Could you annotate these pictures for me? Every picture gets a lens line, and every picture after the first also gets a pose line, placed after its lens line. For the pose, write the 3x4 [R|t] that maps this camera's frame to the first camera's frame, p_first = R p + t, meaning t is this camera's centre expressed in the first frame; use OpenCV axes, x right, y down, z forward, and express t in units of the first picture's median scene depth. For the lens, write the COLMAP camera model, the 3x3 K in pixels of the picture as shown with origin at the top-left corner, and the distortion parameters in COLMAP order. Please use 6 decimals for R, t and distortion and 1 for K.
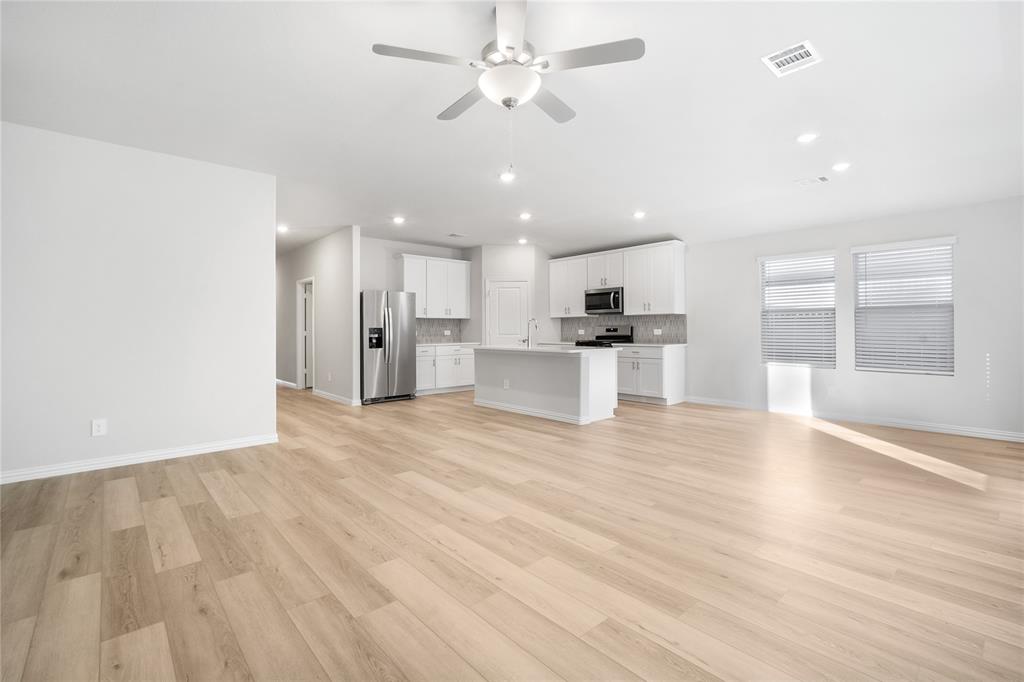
lens RADIAL K [[459.6, 0, 513.0], [0, 459.6, 330.0], [0, 0, 1]] dist [-0.004376, 0.000217]
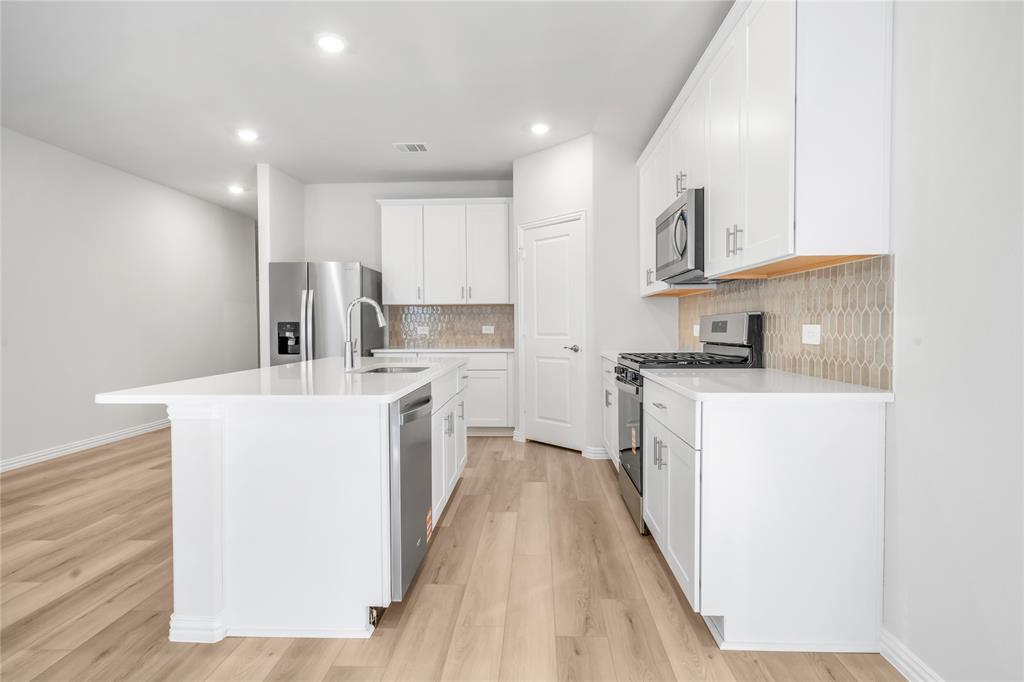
lens RADIAL K [[521.8, 0, 515.2], [0, 521.8, 338.3], [0, 0, 1]] dist [0.001339, 0.001051]
pose [[0.717319, 0.018666, -0.696495, 0.396374], [0.002401, 0.999569, 0.029261, -0.002467], [0.696741, -0.022662, 0.716965, 0.659478]]
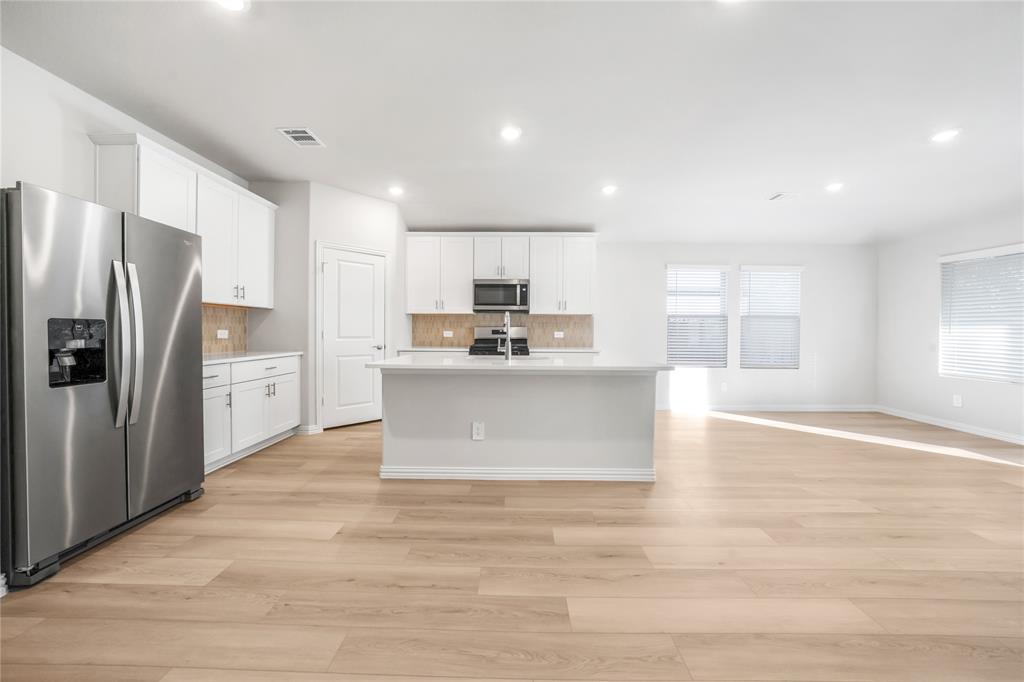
lens RADIAL K [[364.9, 0, 513.0], [0, 364.9, 336.6], [0, 0, 1]] dist [-0.027804, 0.005912]
pose [[0.676774, -0.000886, 0.736190, -0.259010], [-0.010622, 0.999883, 0.010968, 0.001334], [-0.736114, -0.015243, 0.676686, 0.581884]]
